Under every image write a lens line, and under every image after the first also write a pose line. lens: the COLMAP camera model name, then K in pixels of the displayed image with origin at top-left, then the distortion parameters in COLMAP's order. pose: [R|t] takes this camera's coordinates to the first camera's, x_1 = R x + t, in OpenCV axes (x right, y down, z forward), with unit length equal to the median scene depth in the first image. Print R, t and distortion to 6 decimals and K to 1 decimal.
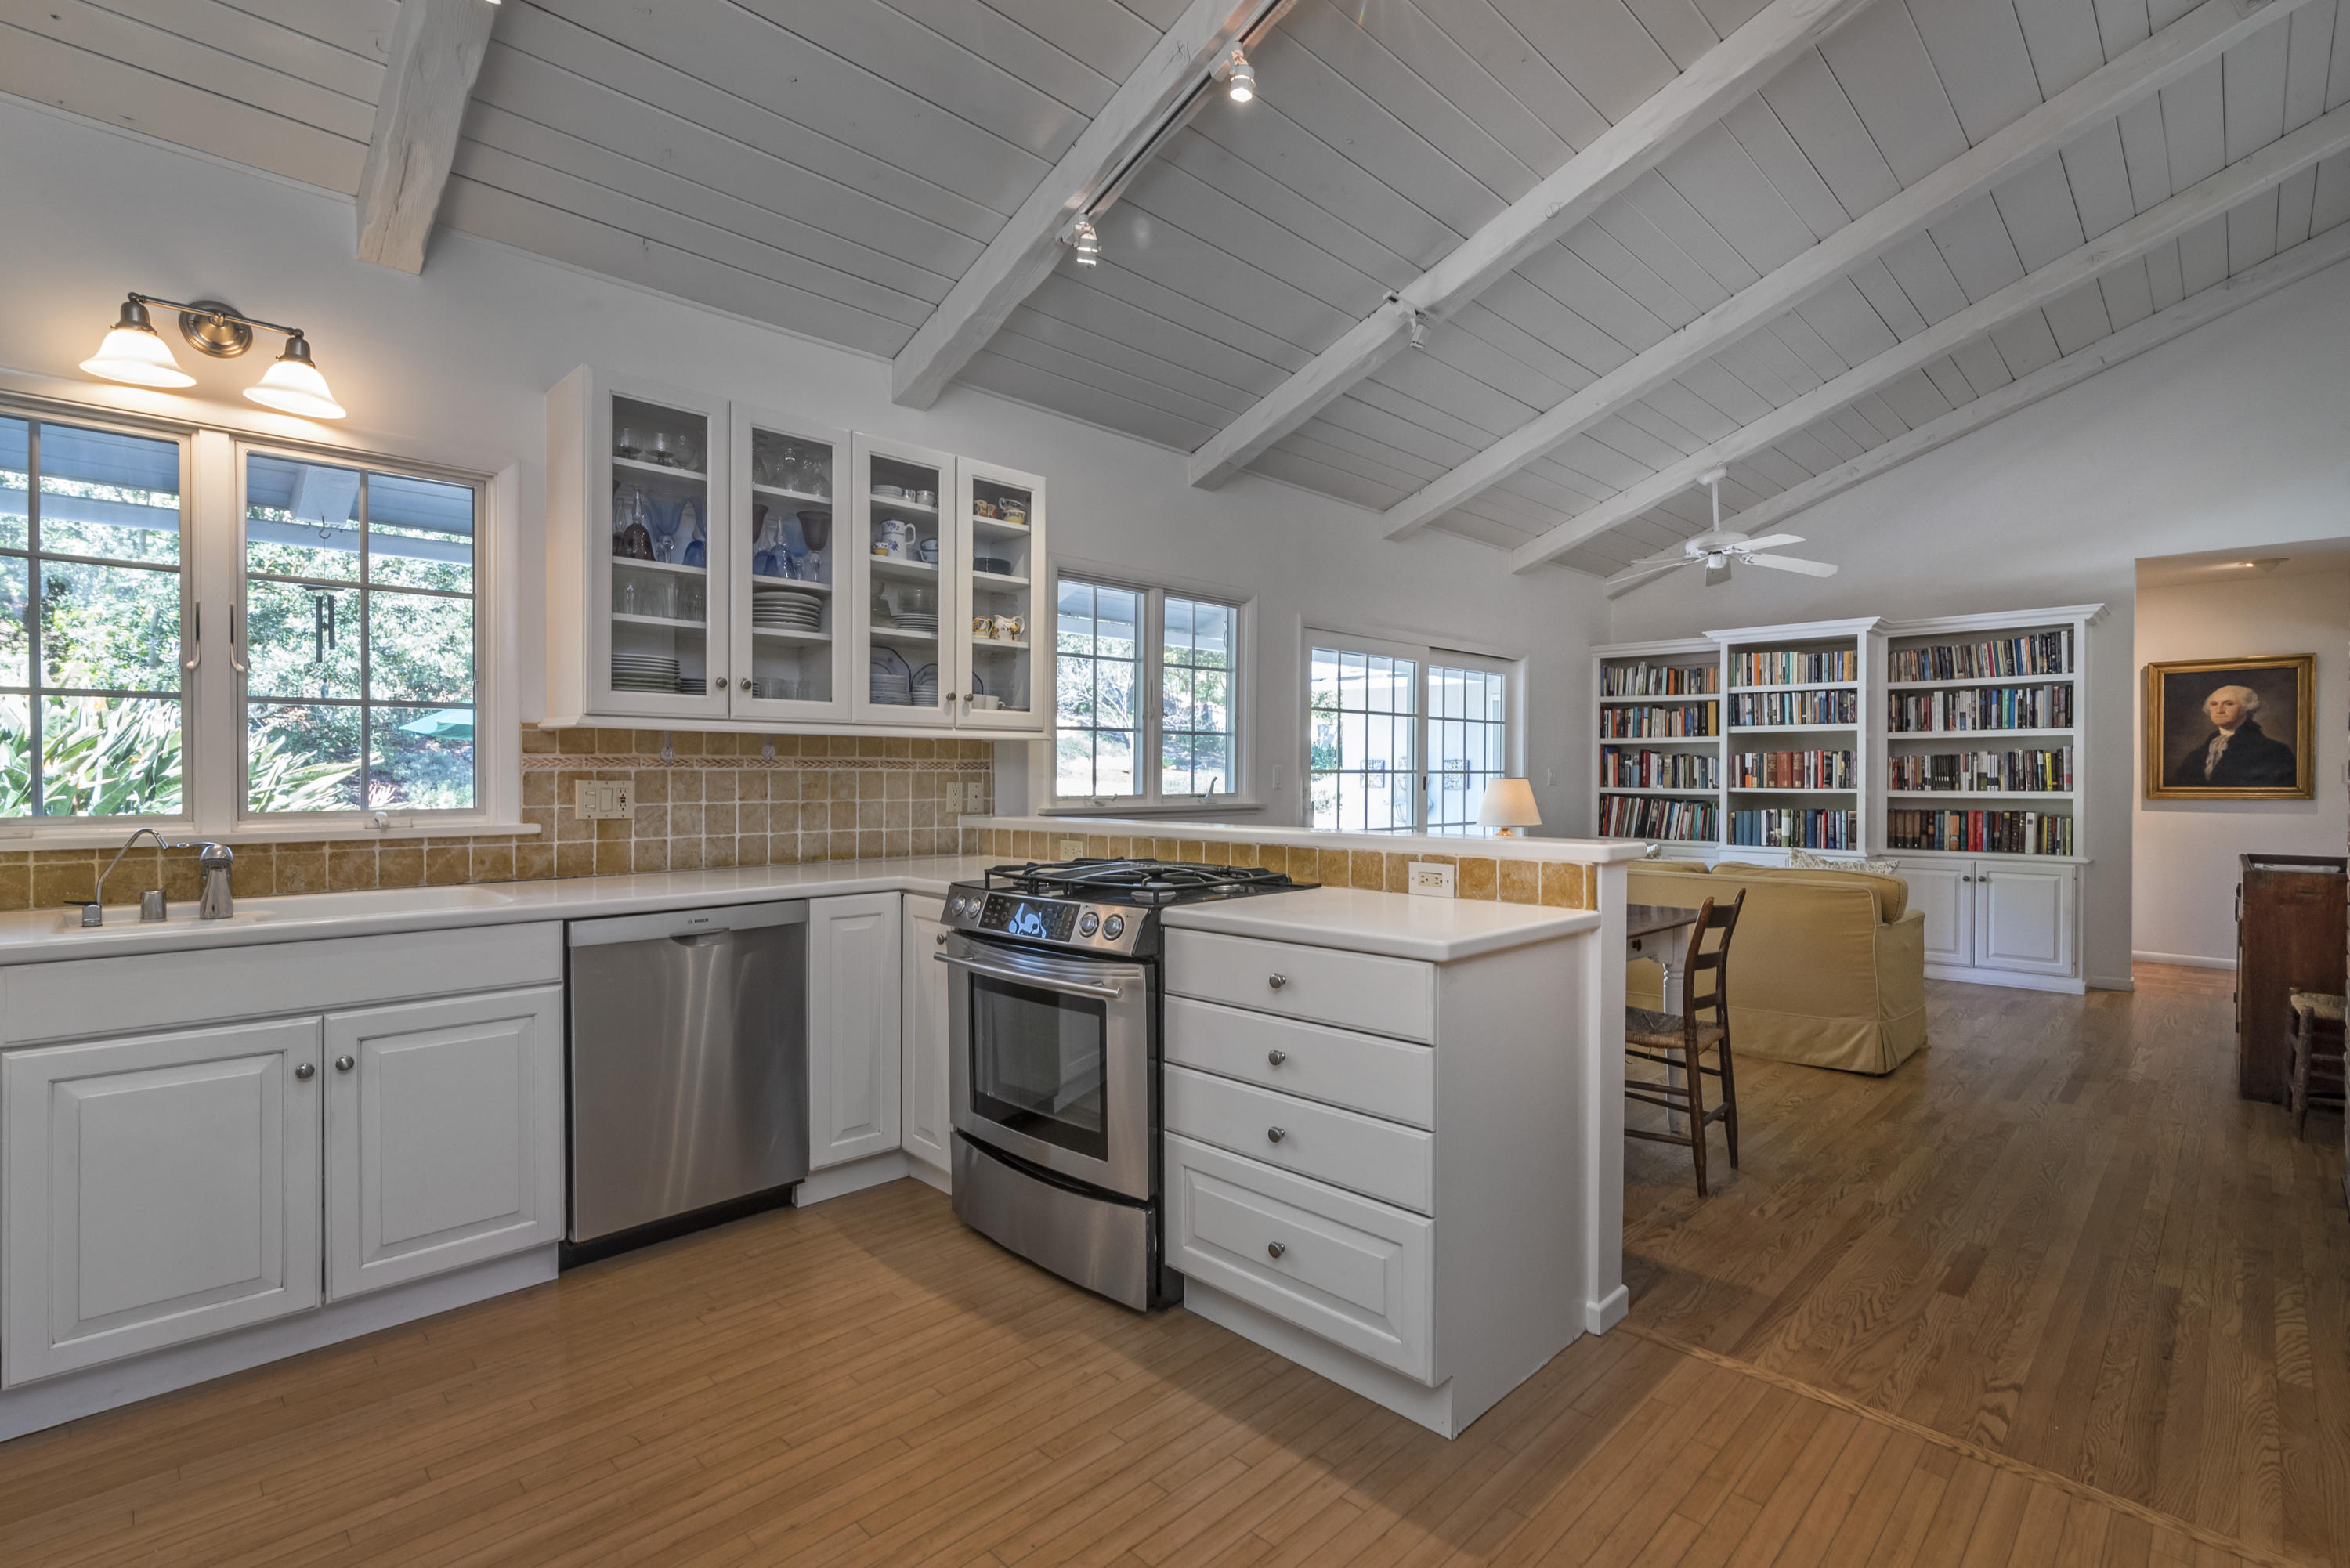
lens RADIAL K [[1091.5, 0, 1164.6], [0, 1091.5, 774.7], [0, 0, 1]] dist [0.001148, 0.000369]
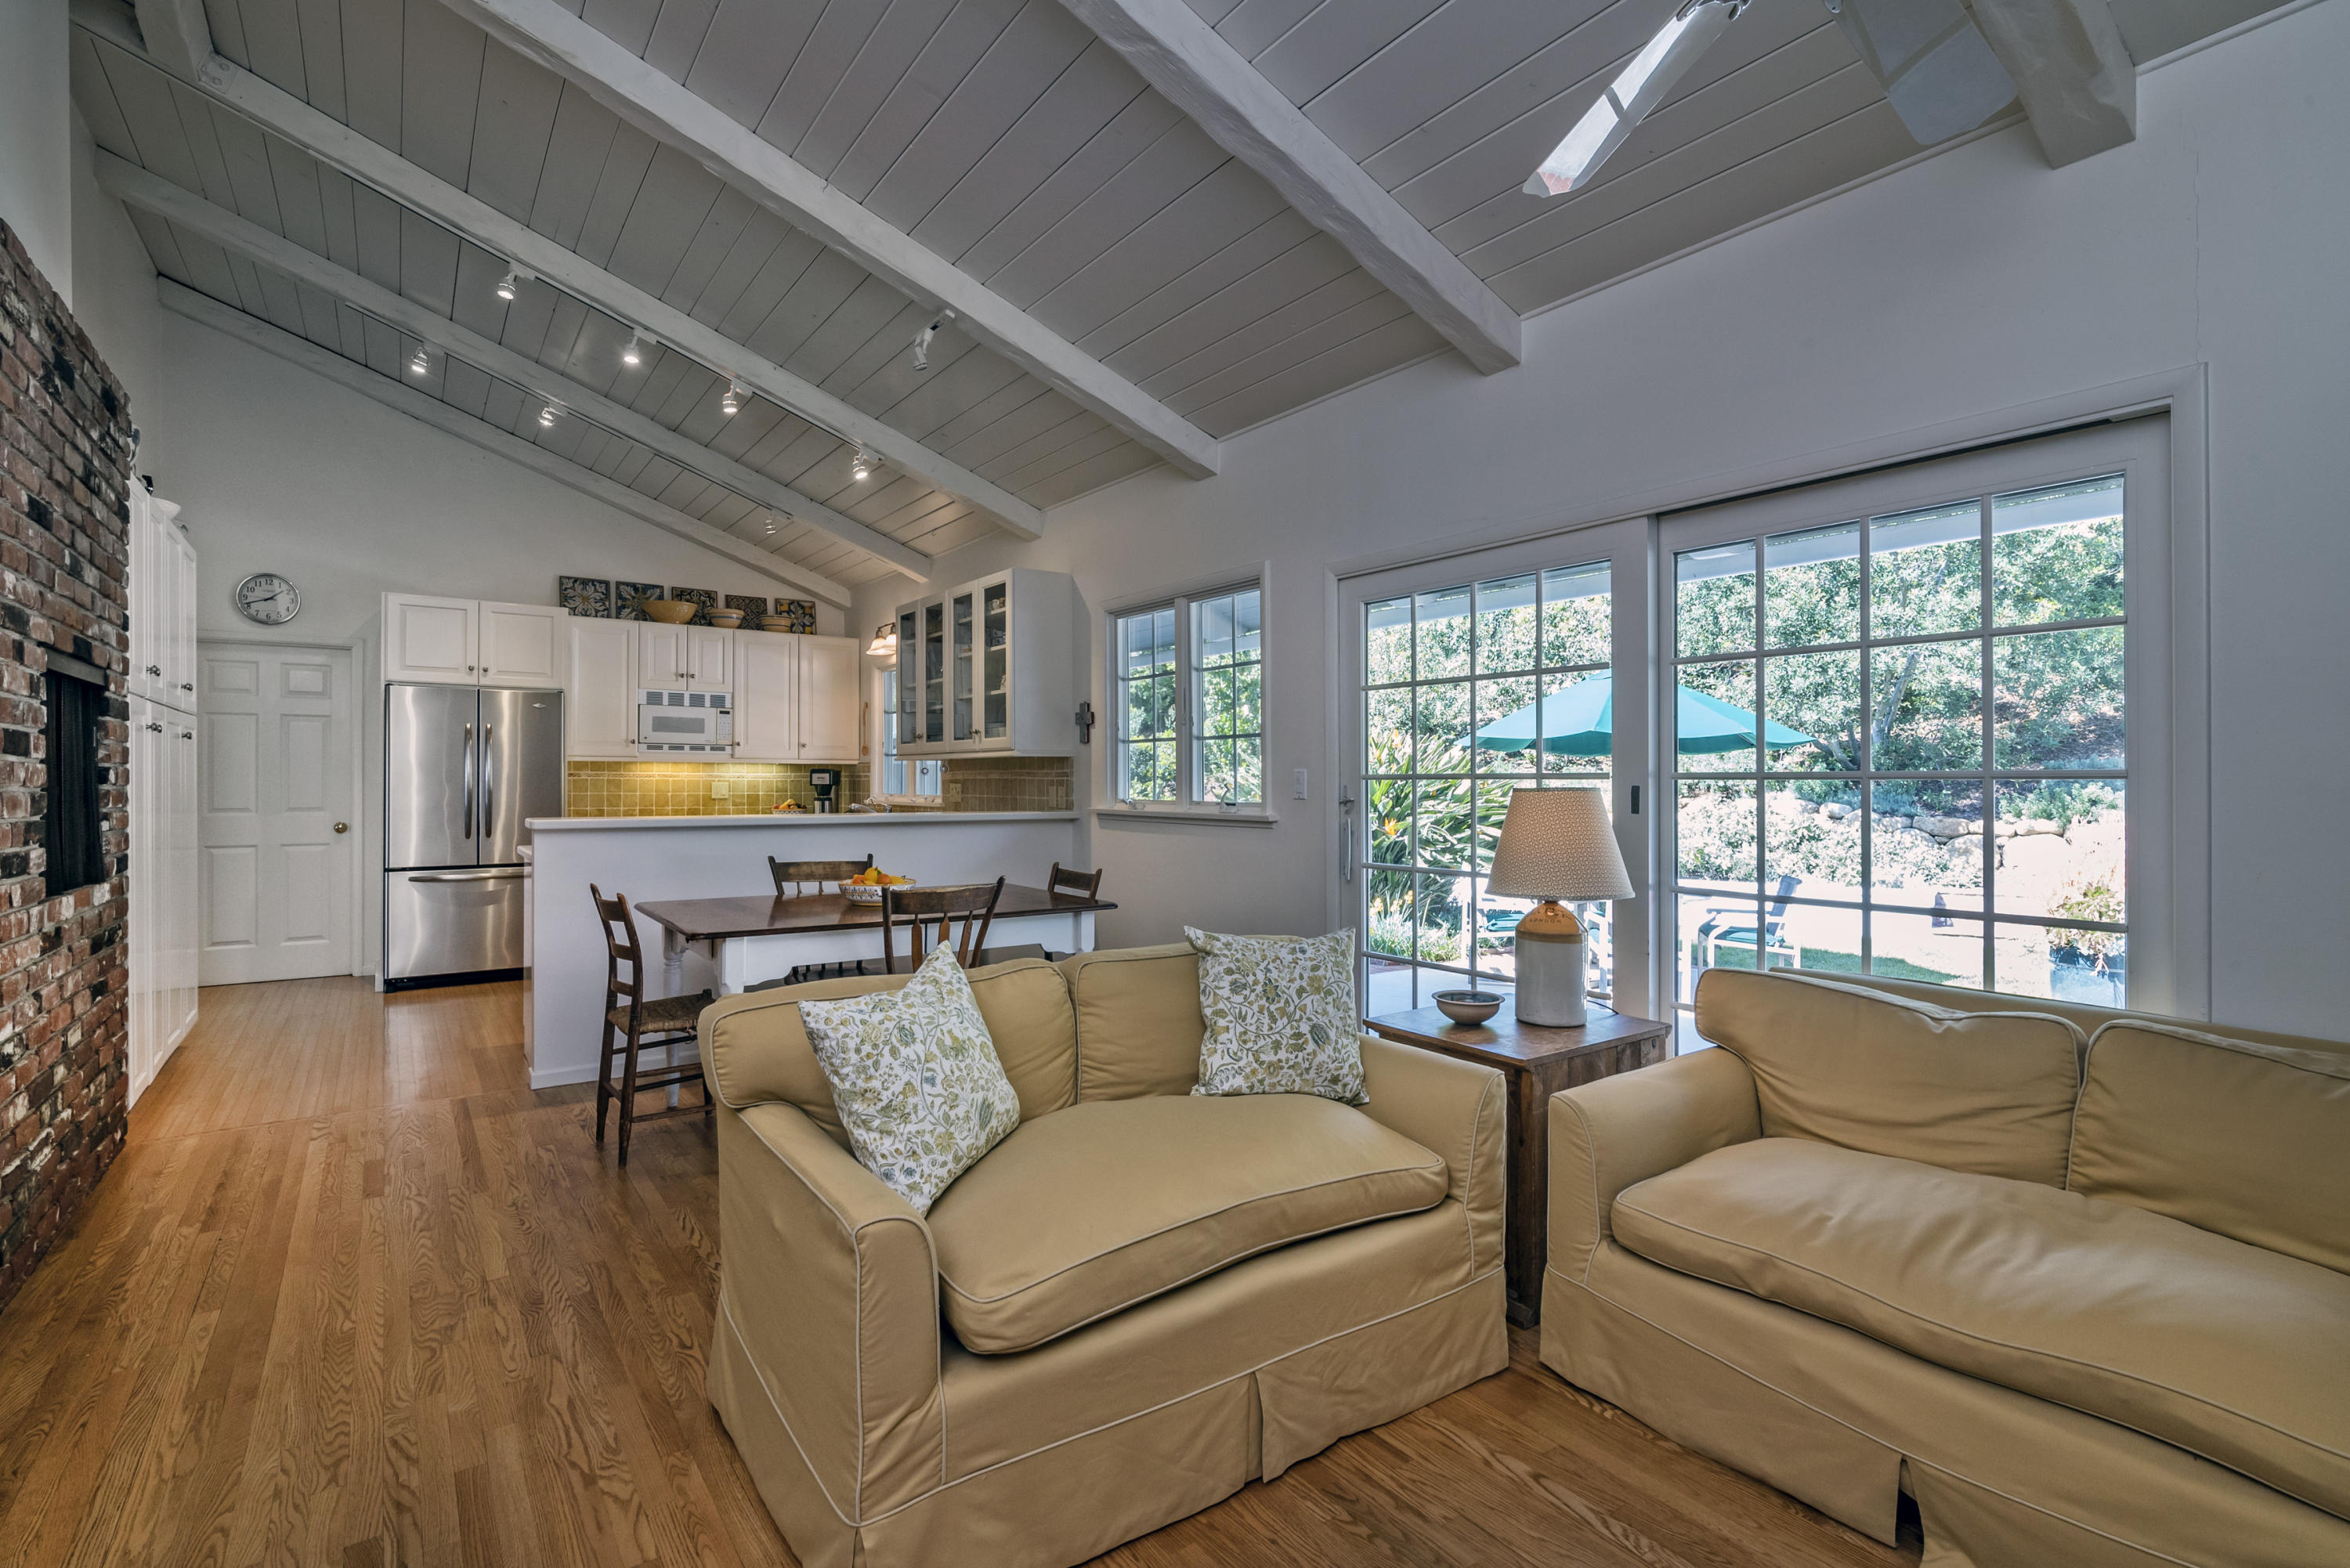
lens RADIAL K [[1091.5, 0, 1163.3], [0, 1091.5, 780.5], [0, 0, 1]] dist [0.001148, 0.000369]
pose [[-0.165586, 0.001722, -0.986194, 1.461668], [-0.004785, 0.999985, 0.002550, -0.005362], [0.986184, 0.005141, -0.165575, 1.687735]]
